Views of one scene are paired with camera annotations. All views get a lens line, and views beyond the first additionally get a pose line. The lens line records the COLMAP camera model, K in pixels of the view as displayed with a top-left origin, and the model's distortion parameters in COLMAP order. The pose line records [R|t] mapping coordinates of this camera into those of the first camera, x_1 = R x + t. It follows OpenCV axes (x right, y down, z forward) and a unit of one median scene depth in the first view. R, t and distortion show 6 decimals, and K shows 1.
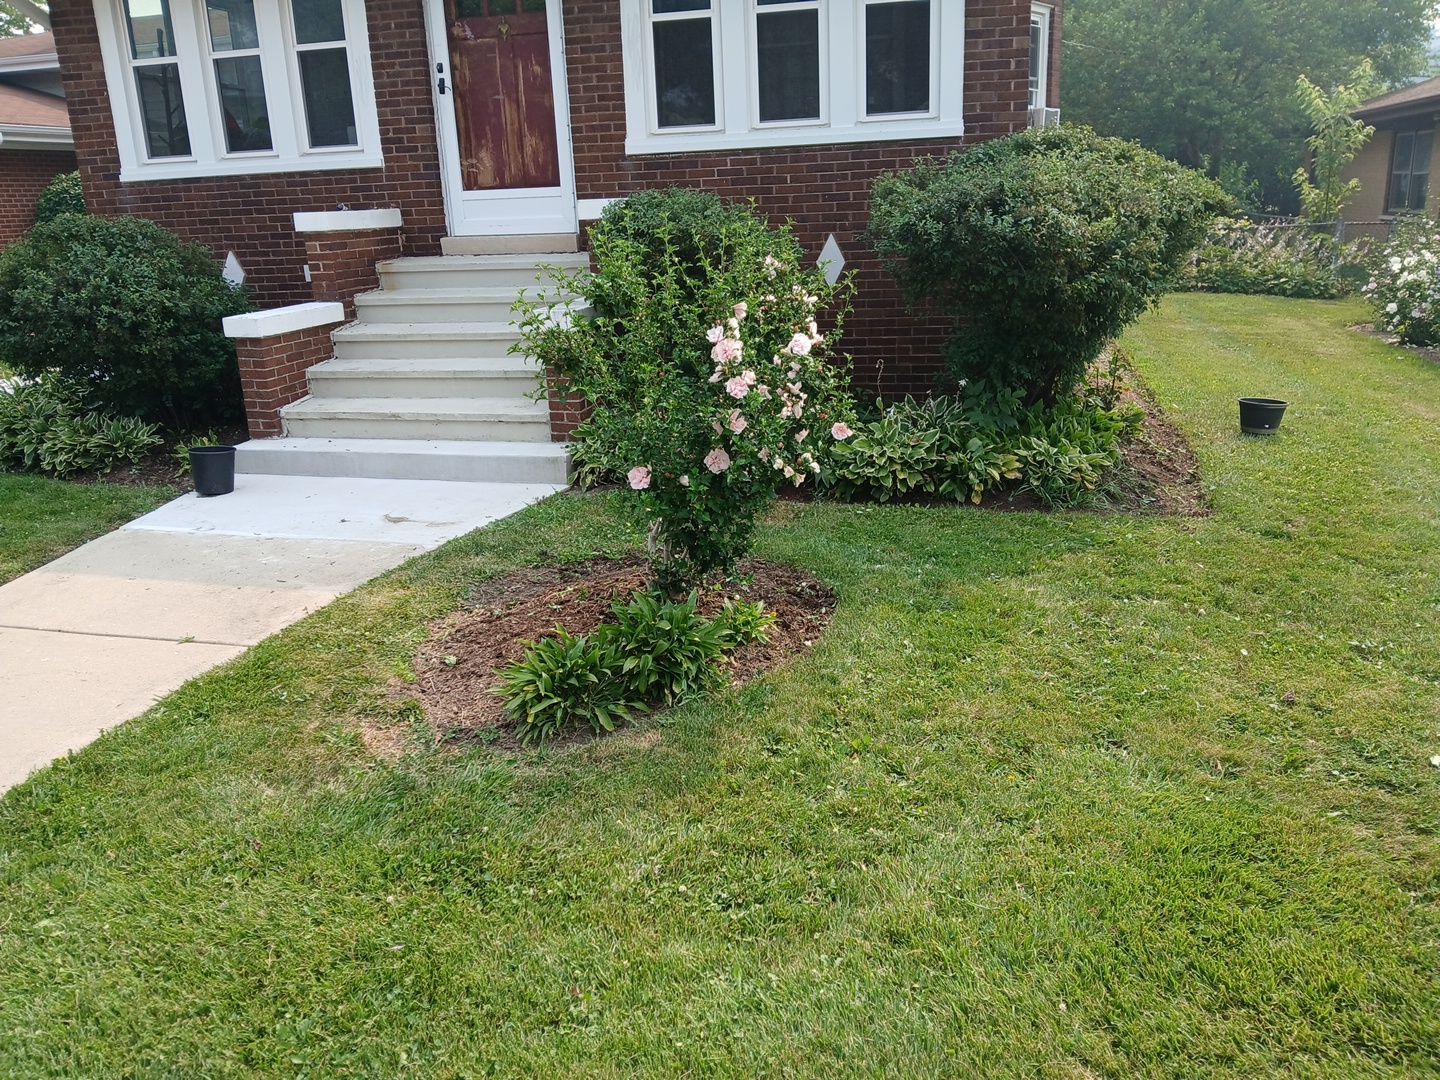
lens RADIAL K [[1110.8, 0, 705.0], [0, 1110.8, 559.0], [0, 0, 1]] dist [0.031917, -0.075779]
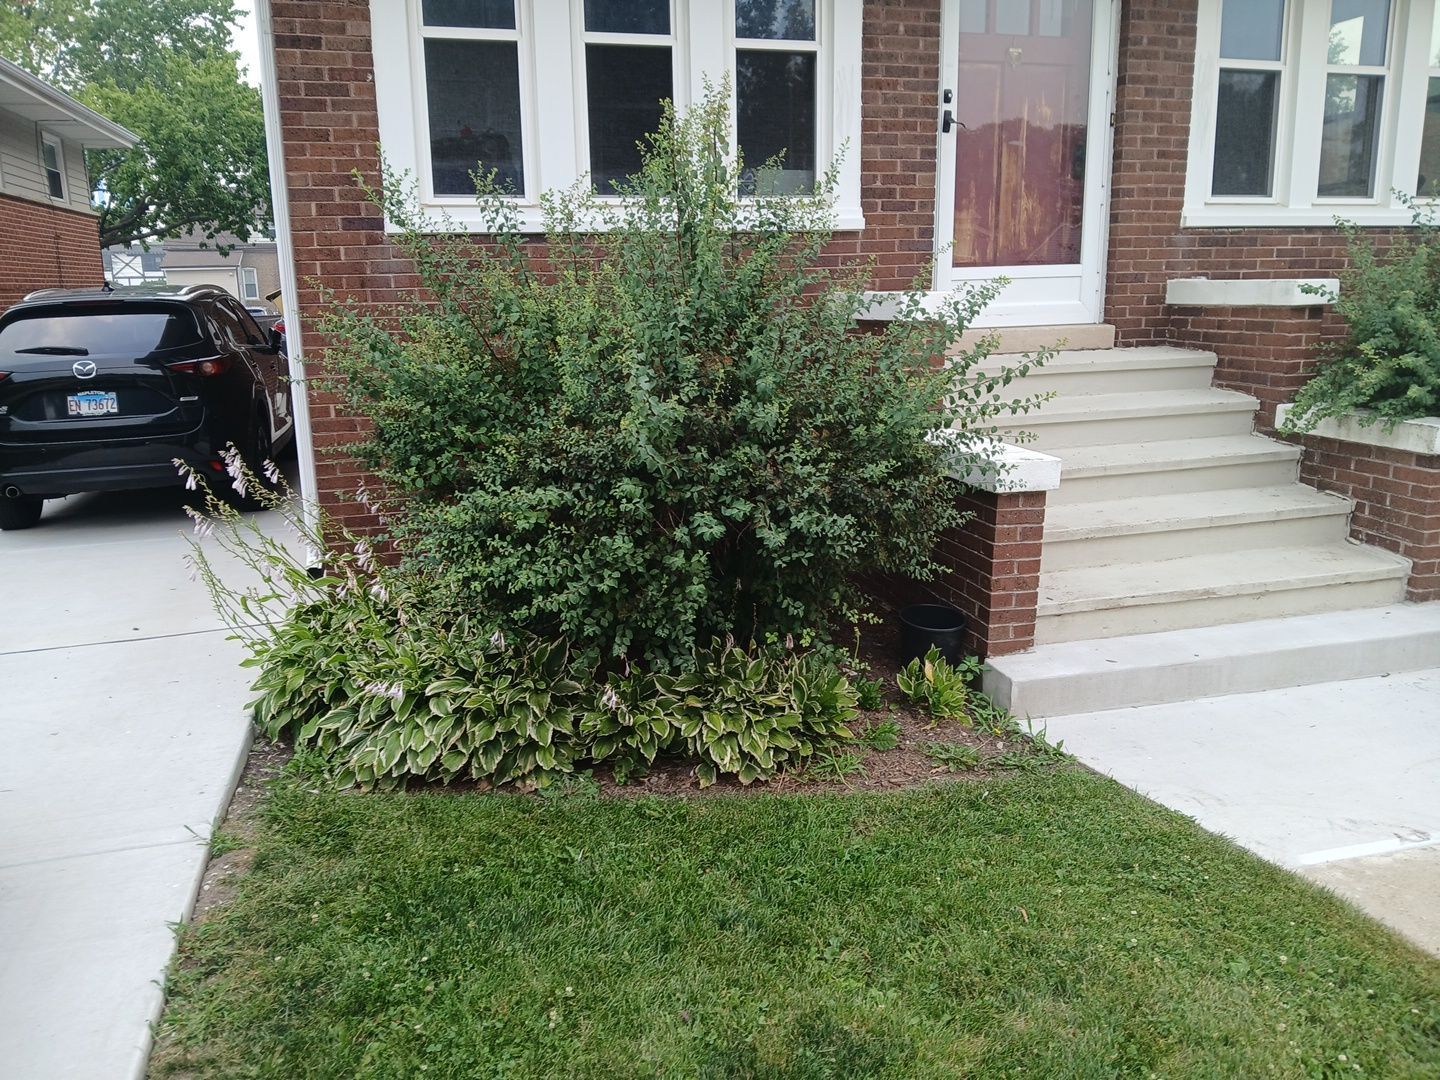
lens RADIAL K [[1102.9, 0, 722.8], [0, 1102.9, 554.9], [0, 0, 1]] dist [0.025633, -0.064181]
pose [[0.872829, -0.094086, 0.478872, -0.721412], [0.137746, 0.988838, -0.056785, -0.131495], [-0.468184, 0.115526, 0.876046, 0.482054]]
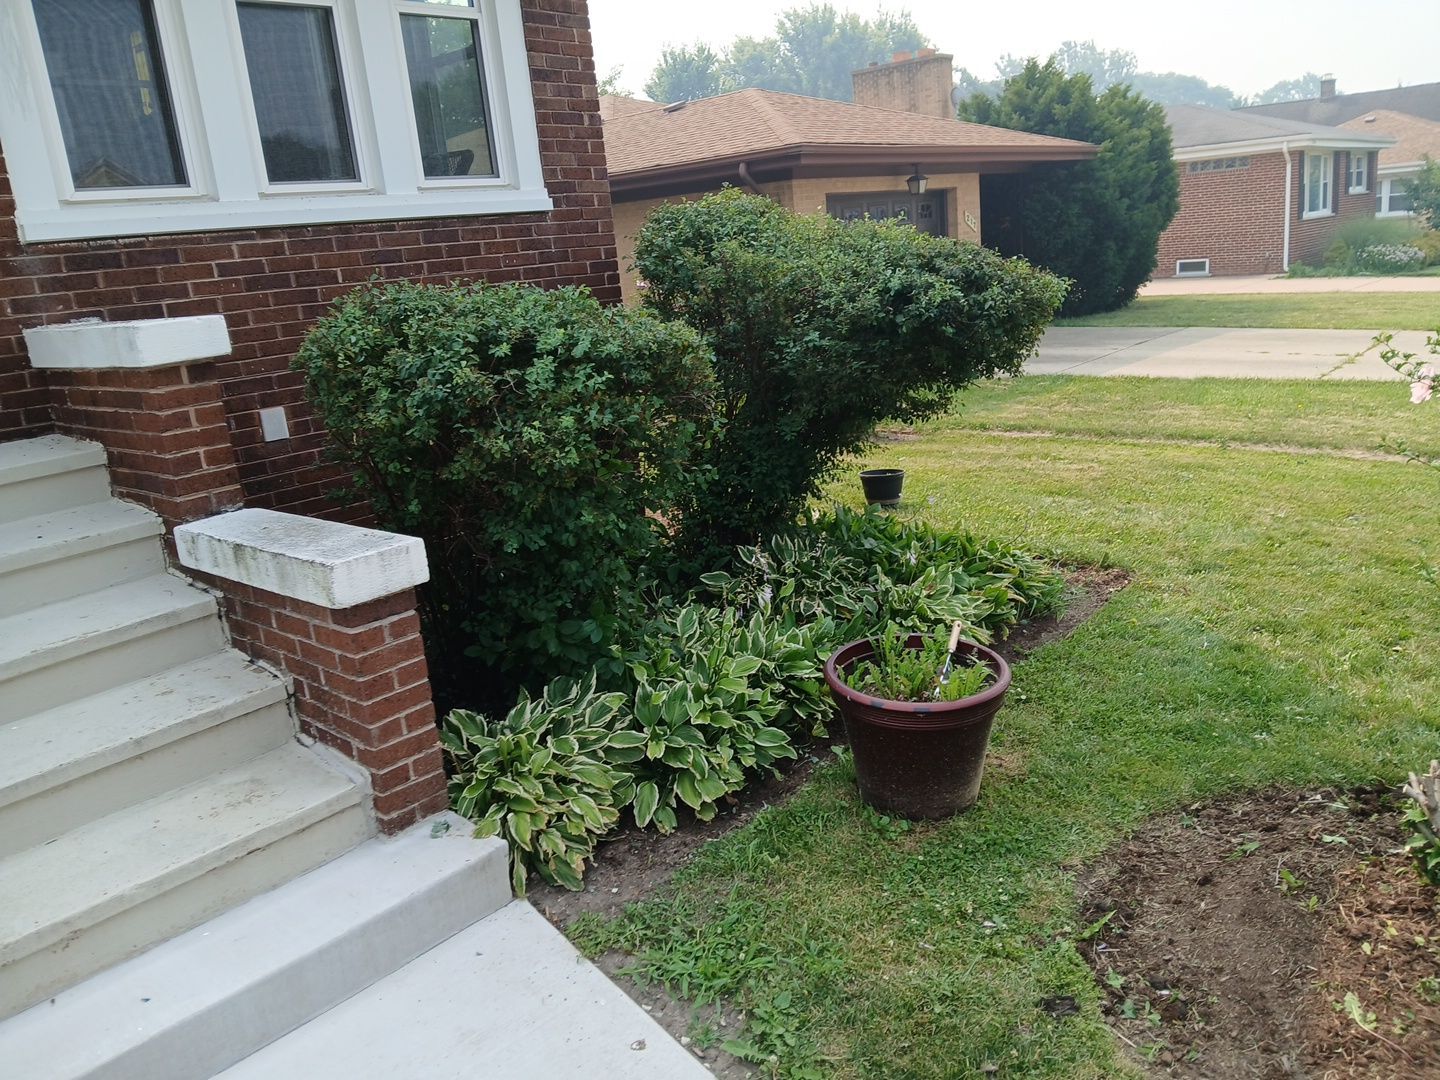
lens RADIAL K [[1104.7, 0, 719.5], [0, 1104.7, 553.5], [0, 0, 1]] dist [0.091204, -0.182422]
pose [[0.472816, -0.238635, 0.848233, -0.353626], [0.342550, 0.936692, 0.072580, -0.165269], [-0.811853, 0.256245, 0.524627, 0.525200]]
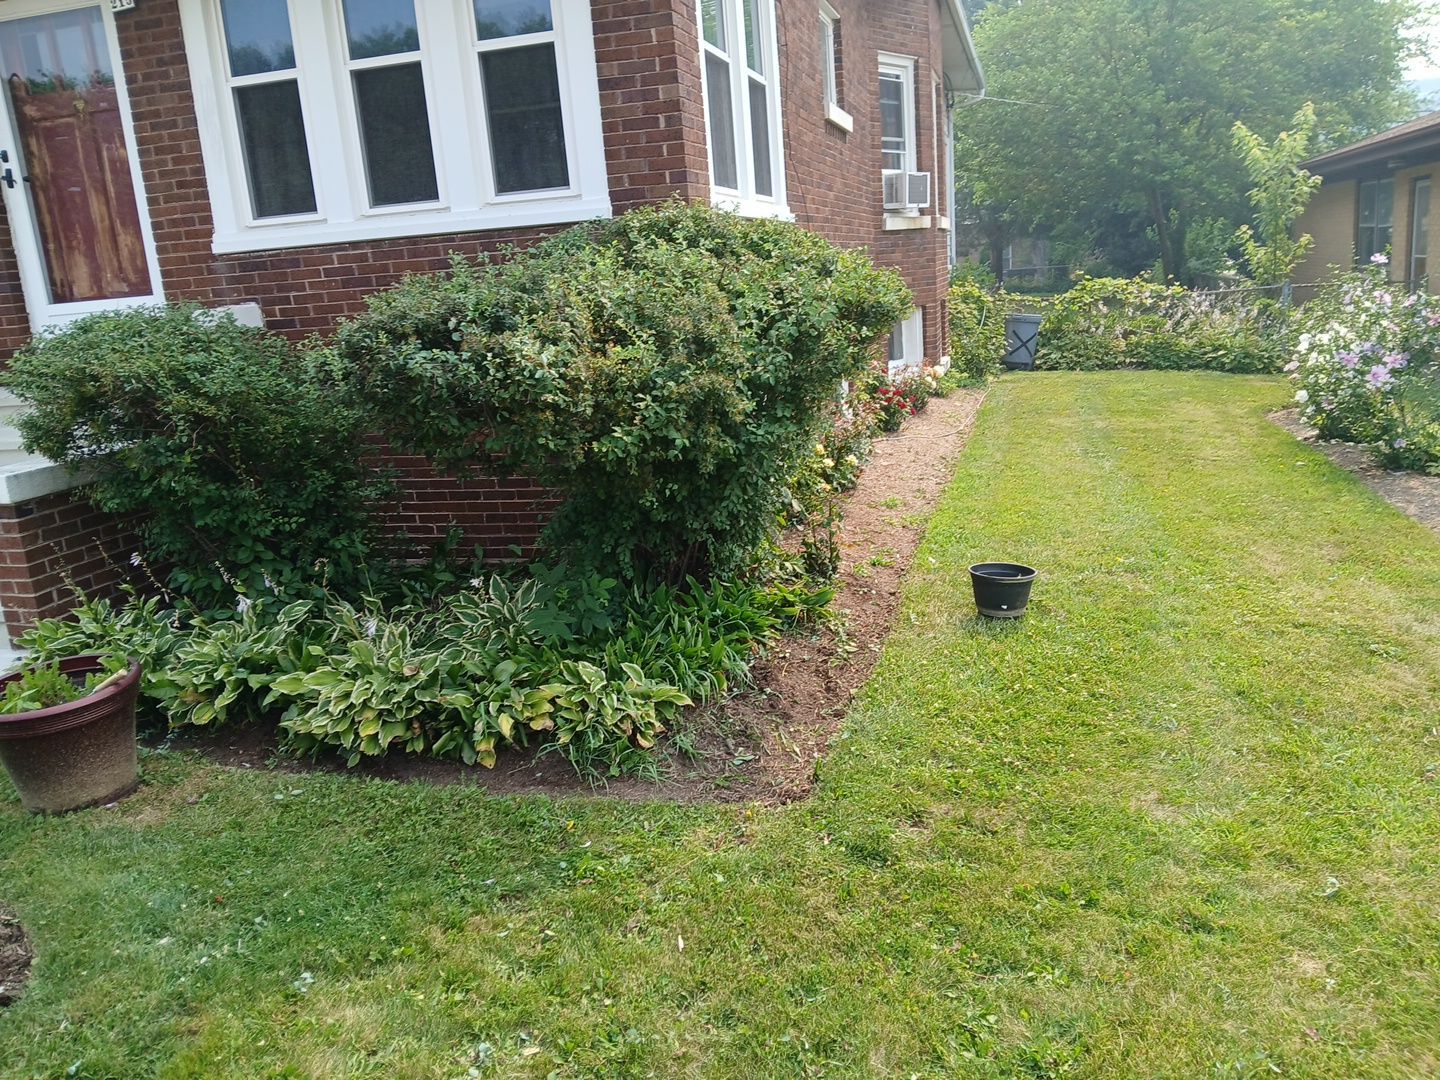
lens RADIAL K [[1110.8, 0, 705.0], [0, 1110.8, 559.0], [0, 0, 1]] dist [0.031917, -0.075779]
pose [[0.999058, -0.023662, -0.036380, 0.284914], [0.021549, 0.998118, -0.057419, -0.094720], [0.037670, 0.056581, 0.997687, 0.239116]]
